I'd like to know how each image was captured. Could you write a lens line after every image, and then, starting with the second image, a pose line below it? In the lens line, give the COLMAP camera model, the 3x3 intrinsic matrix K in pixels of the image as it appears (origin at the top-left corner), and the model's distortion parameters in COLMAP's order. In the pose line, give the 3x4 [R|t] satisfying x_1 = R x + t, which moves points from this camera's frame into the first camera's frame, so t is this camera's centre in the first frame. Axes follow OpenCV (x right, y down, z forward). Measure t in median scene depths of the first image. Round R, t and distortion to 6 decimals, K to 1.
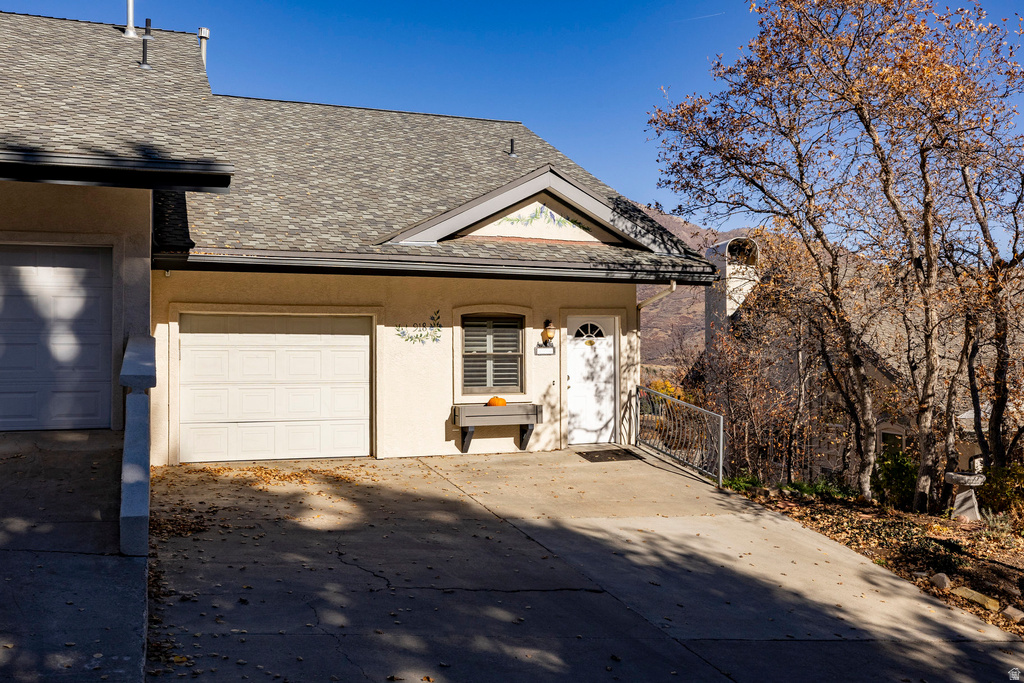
lens RADIAL K [[972.3, 0, 499.2], [0, 972.3, 333.7], [0, 0, 1]] dist [0.004077, 0.000000]
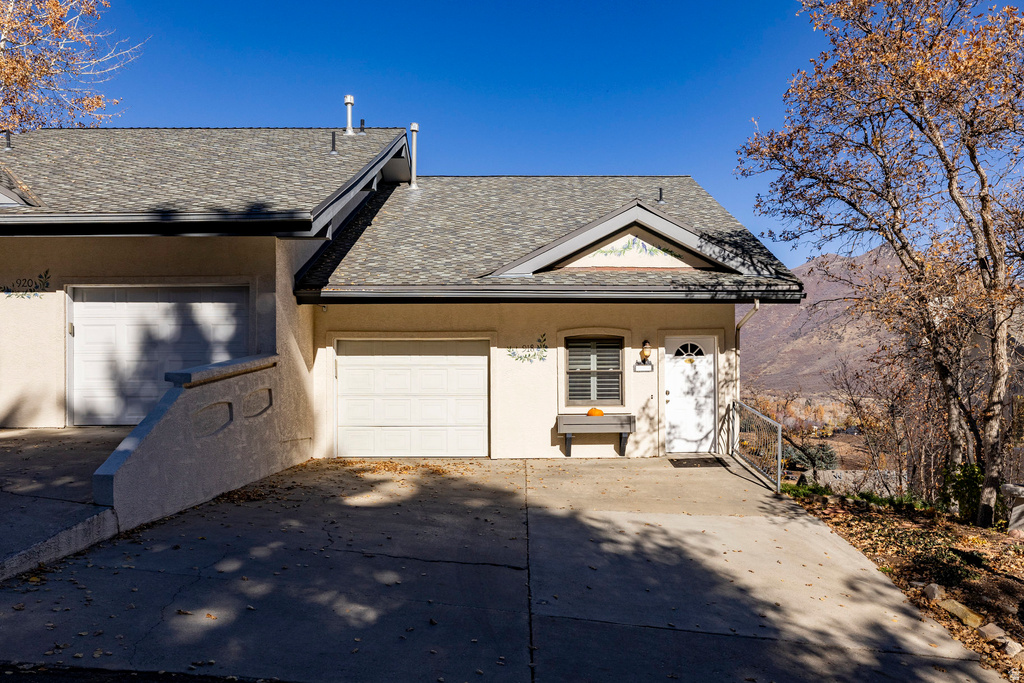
lens RADIAL K [[785.0, 0, 500.3], [0, 785.0, 387.1], [0, 0, 1]] dist [-0.005720, 0.006074]
pose [[0.936525, -0.005080, -0.350564, 0.218282], [0.008761, 0.999922, 0.008916, 0.031293], [0.350491, -0.011422, 0.936496, 0.101088]]
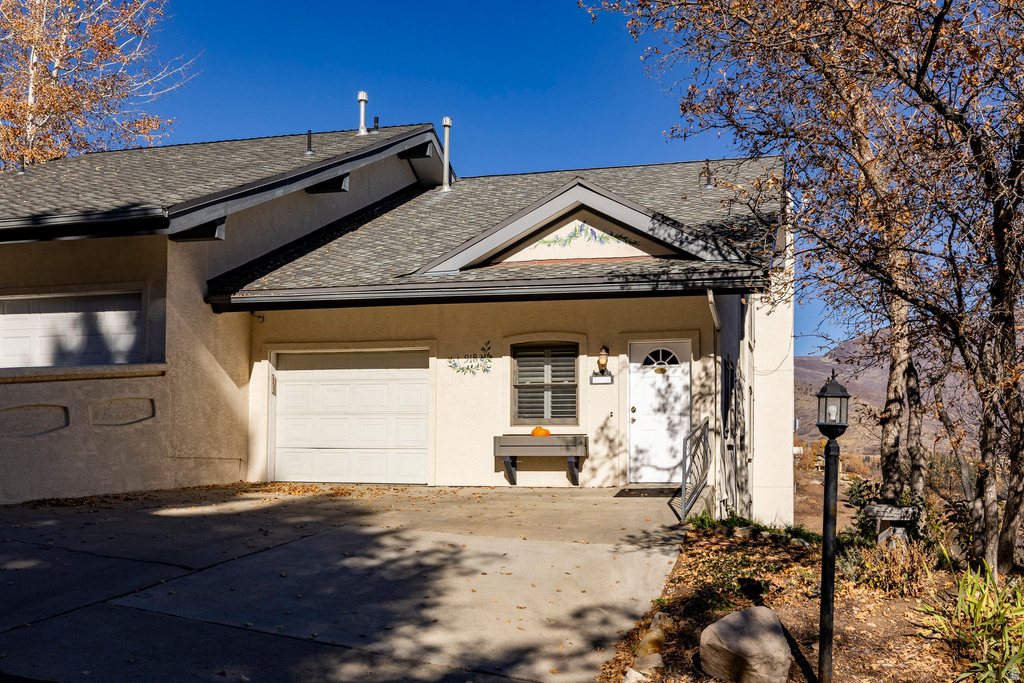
lens RADIAL K [[934.4, 0, 516.3], [0, 934.4, 409.9], [0, 0, 1]] dist [0.004150, 0.000000]
pose [[0.816165, -0.019602, -0.577486, 0.516723], [0.003549, 0.999576, -0.028914, 0.074996], [0.577807, 0.021549, 0.815889, 0.235665]]
